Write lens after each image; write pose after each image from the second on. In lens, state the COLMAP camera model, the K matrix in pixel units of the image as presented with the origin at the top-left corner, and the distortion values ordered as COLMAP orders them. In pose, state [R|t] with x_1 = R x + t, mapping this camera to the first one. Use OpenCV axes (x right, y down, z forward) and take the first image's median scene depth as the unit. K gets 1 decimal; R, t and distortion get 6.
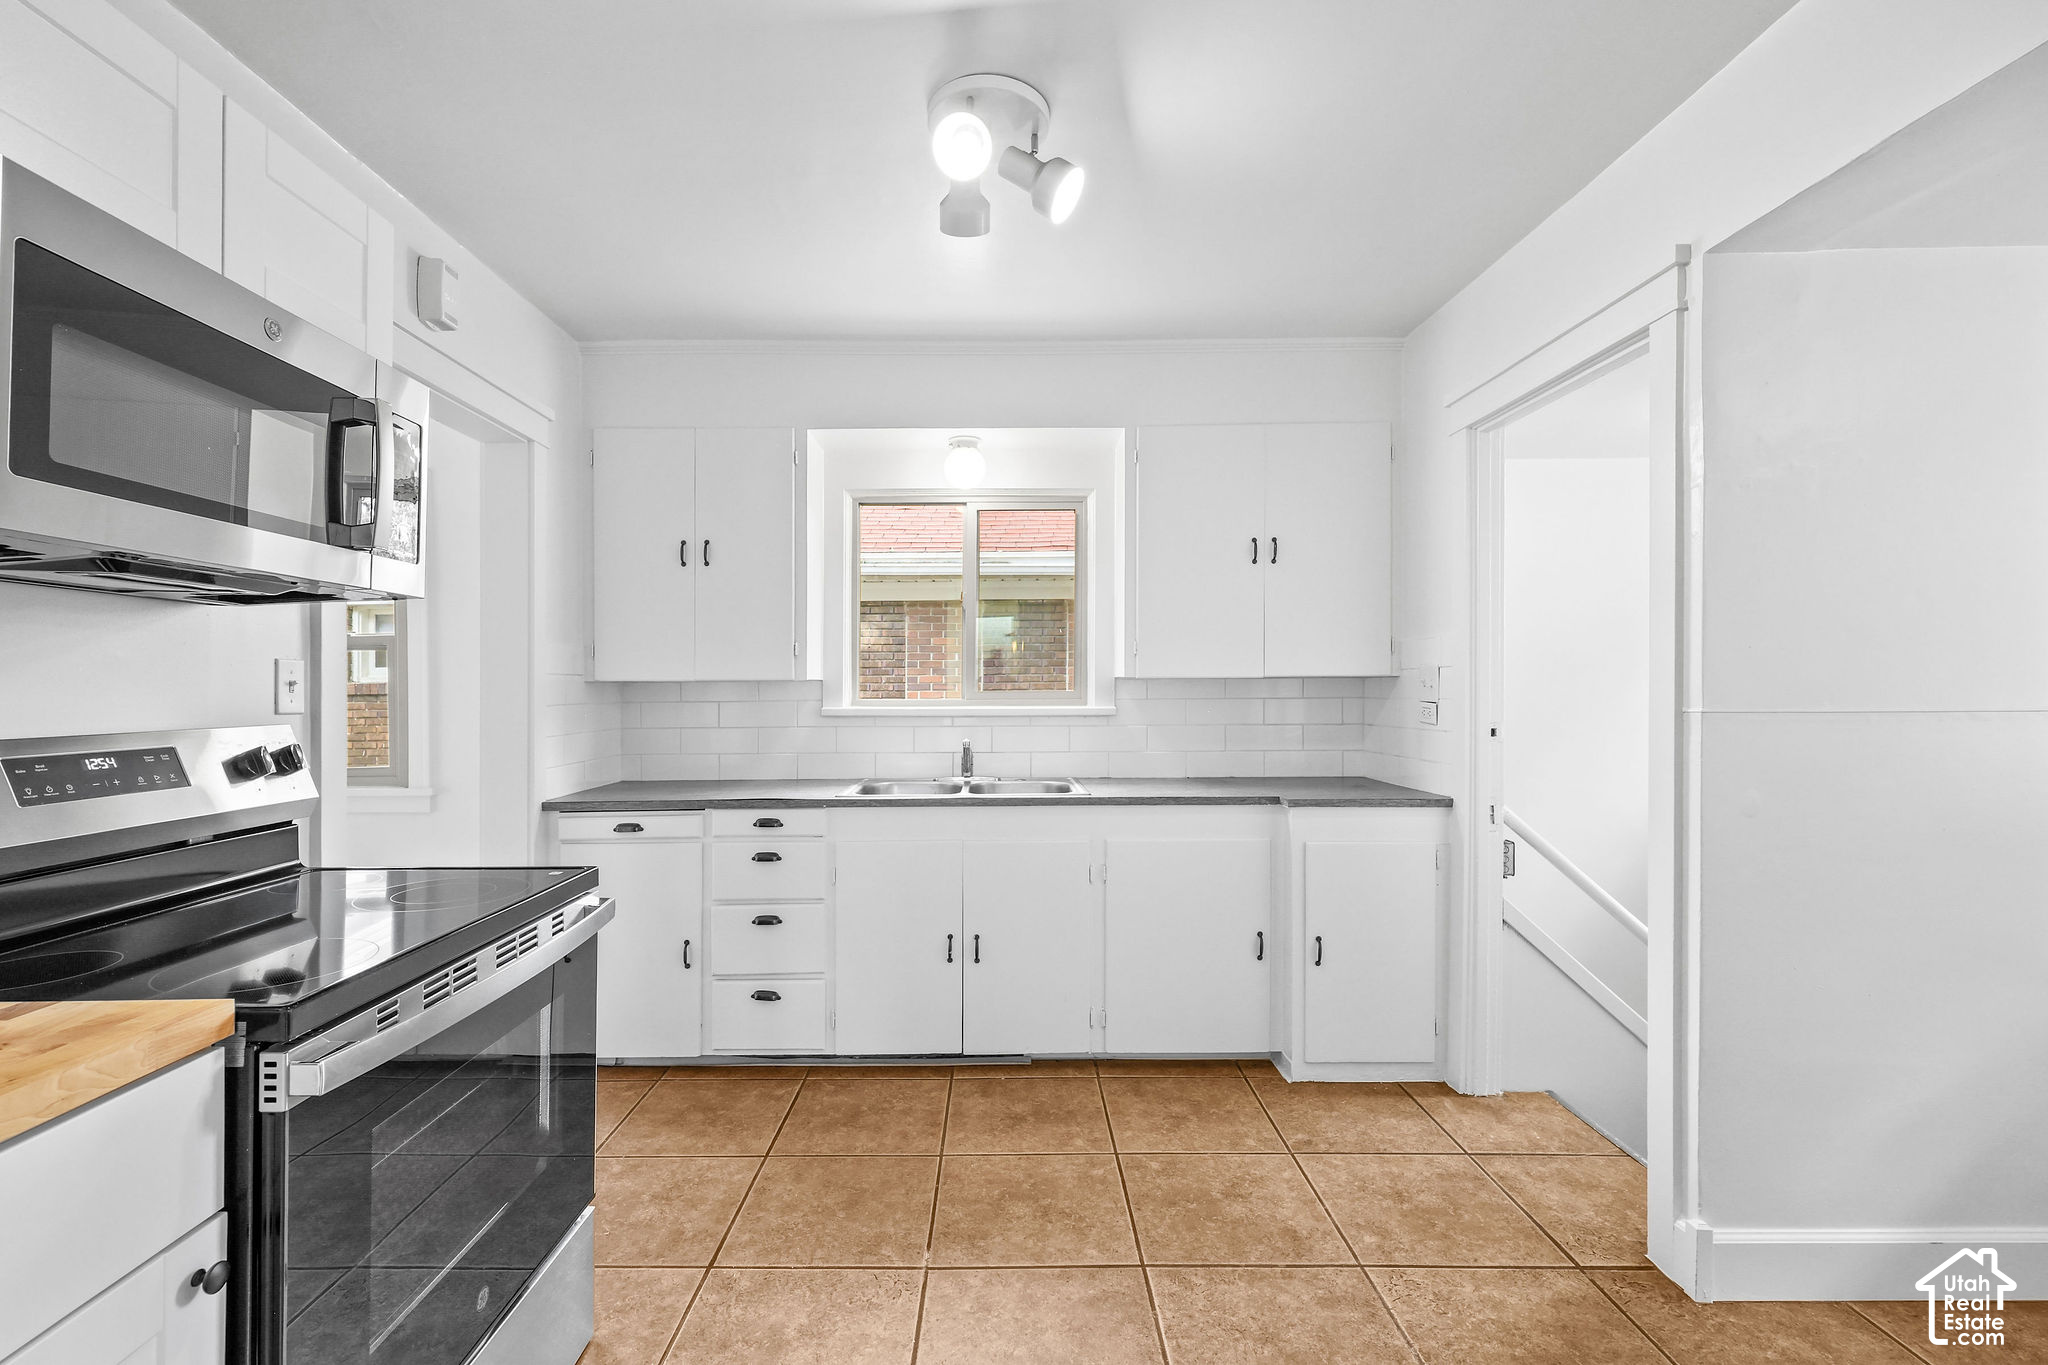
lens RADIAL K [[913.0, 0, 1019.3], [0, 913.0, 681.8], [0, 0, 1]] dist [-0.000256, 0.000000]
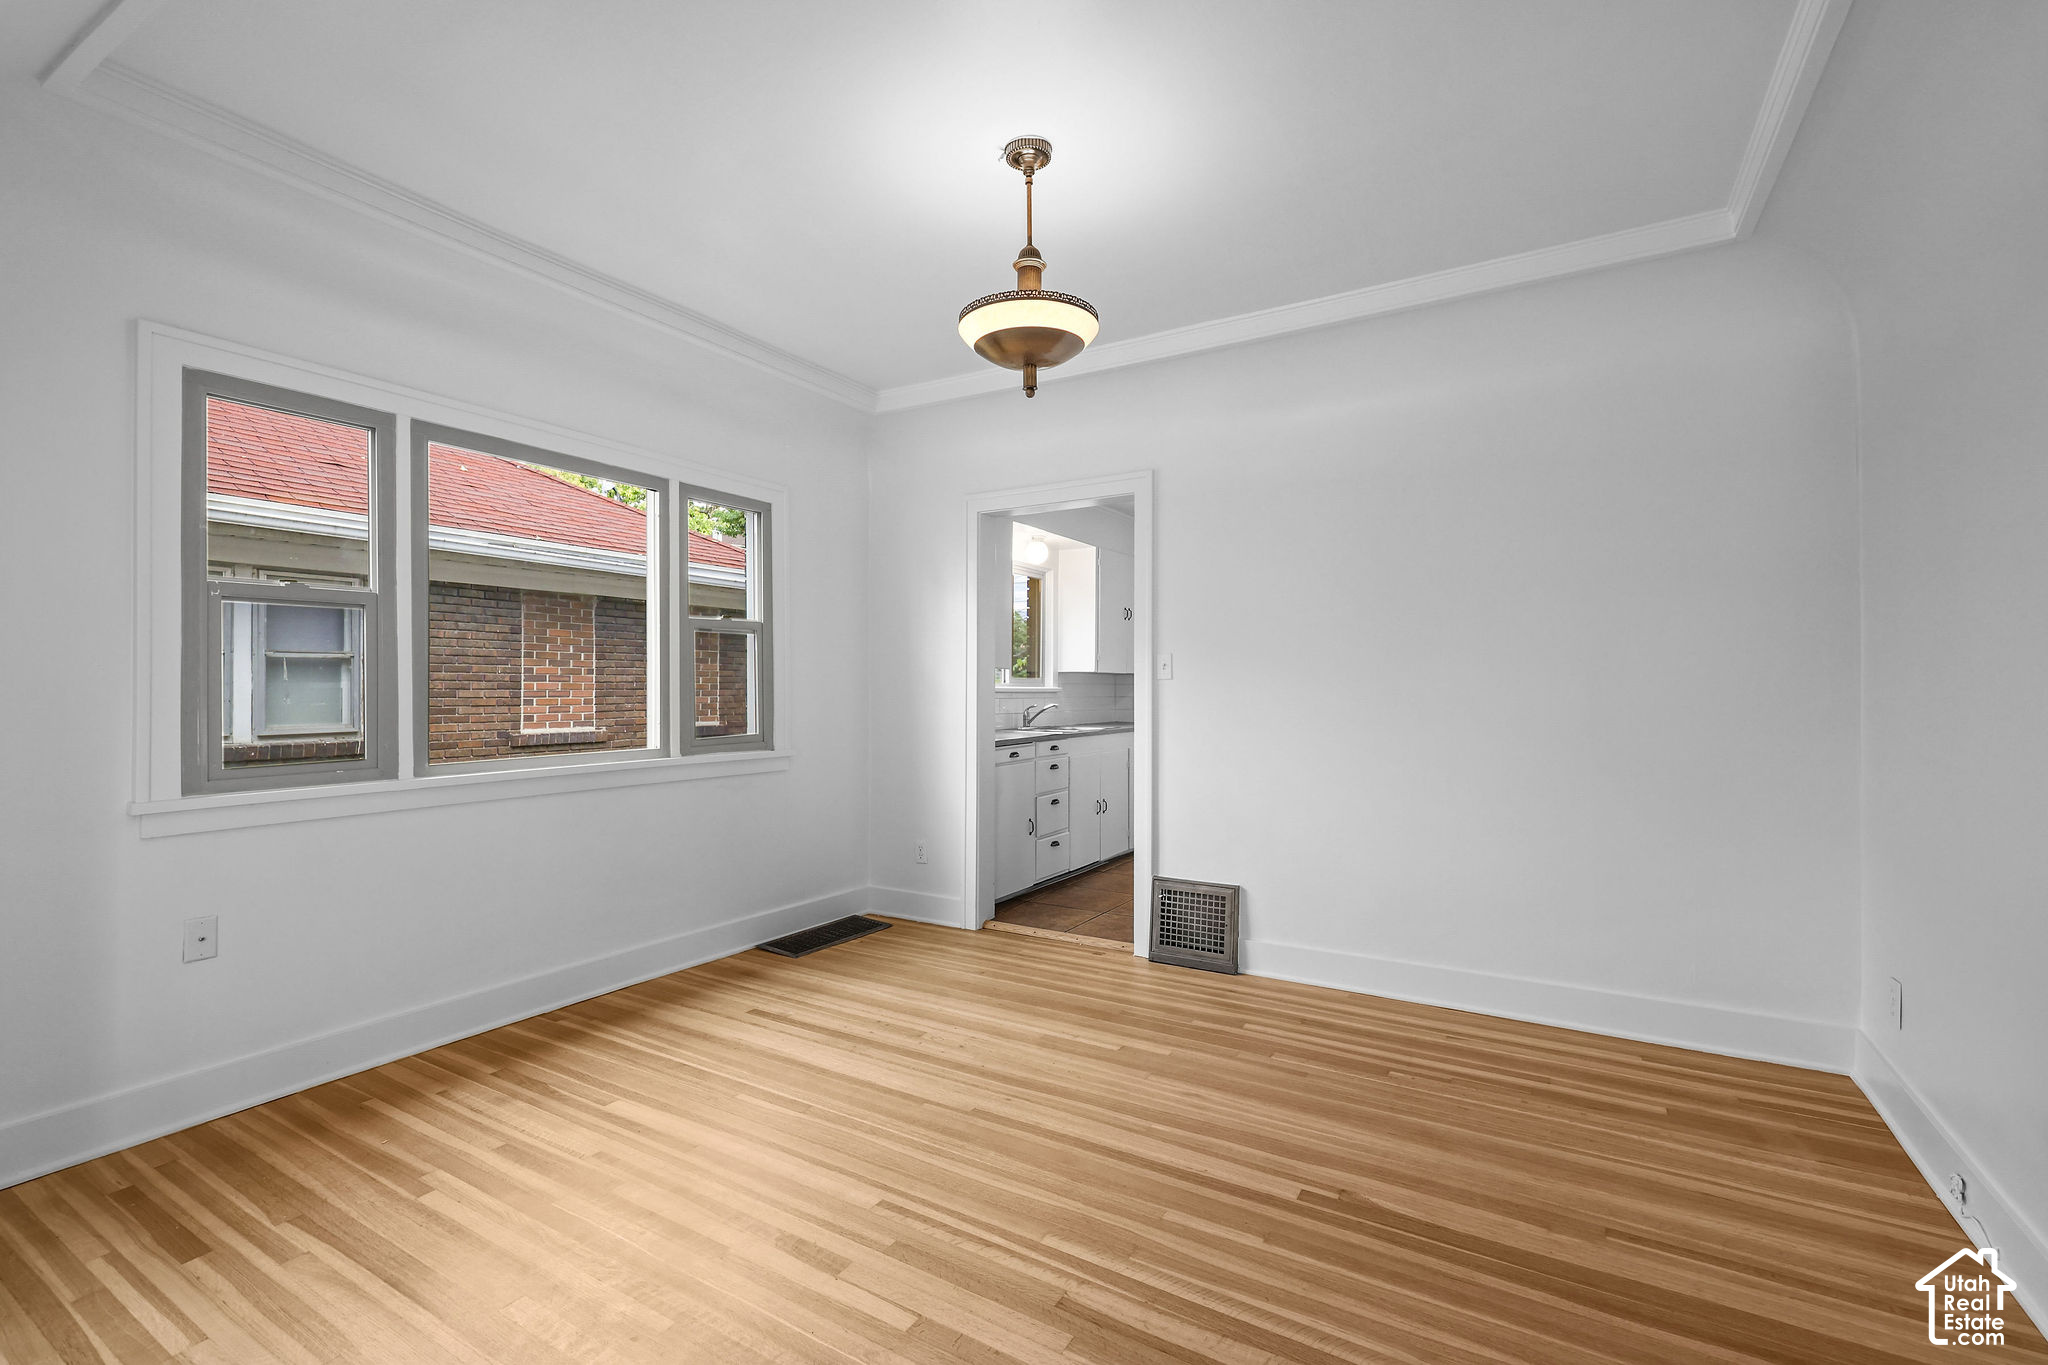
lens RADIAL K [[913.1, 0, 1022.4], [0, 913.1, 673.6], [0, 0, 1]] dist [0.002180, 0.000027]
pose [[0.527356, 0.015500, 0.849503, -0.667123], [-0.005298, 0.999874, -0.014955, 0.013088], [-0.849628, 0.003386, 0.527372, 0.037961]]
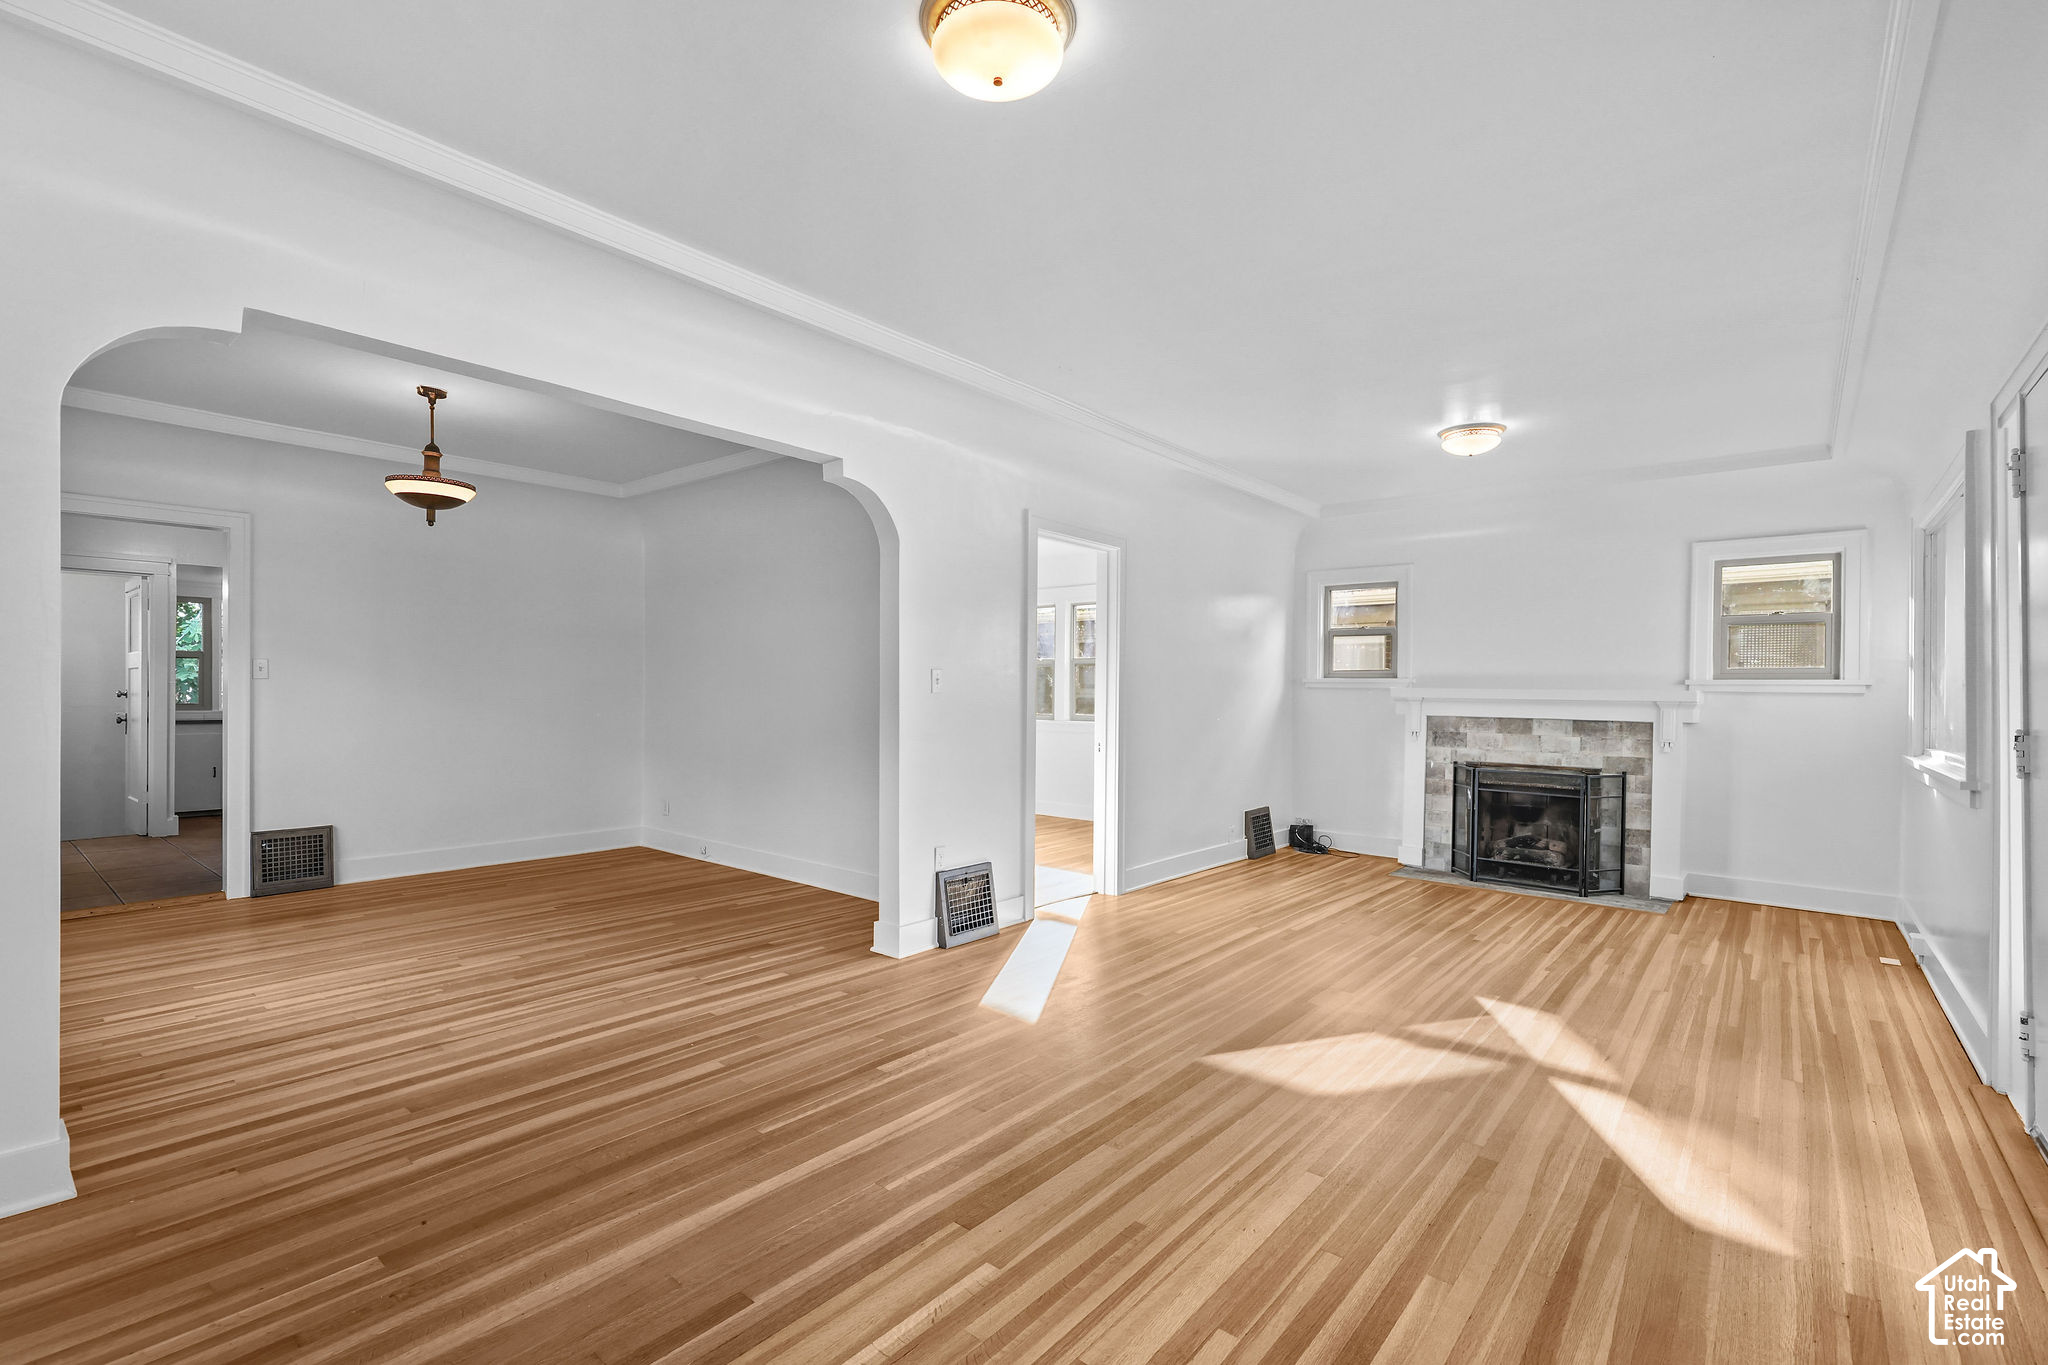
lens RADIAL K [[913.1, 0, 1020.4], [0, 913.1, 683.4], [0, 0, 1]] dist [0.002180, 0.000027]
pose [[-0.763822, 0.007669, 0.645382, -1.033902], [-0.004735, 0.999836, -0.017485, 0.019631], [-0.645410, -0.016412, -0.763660, 0.383928]]
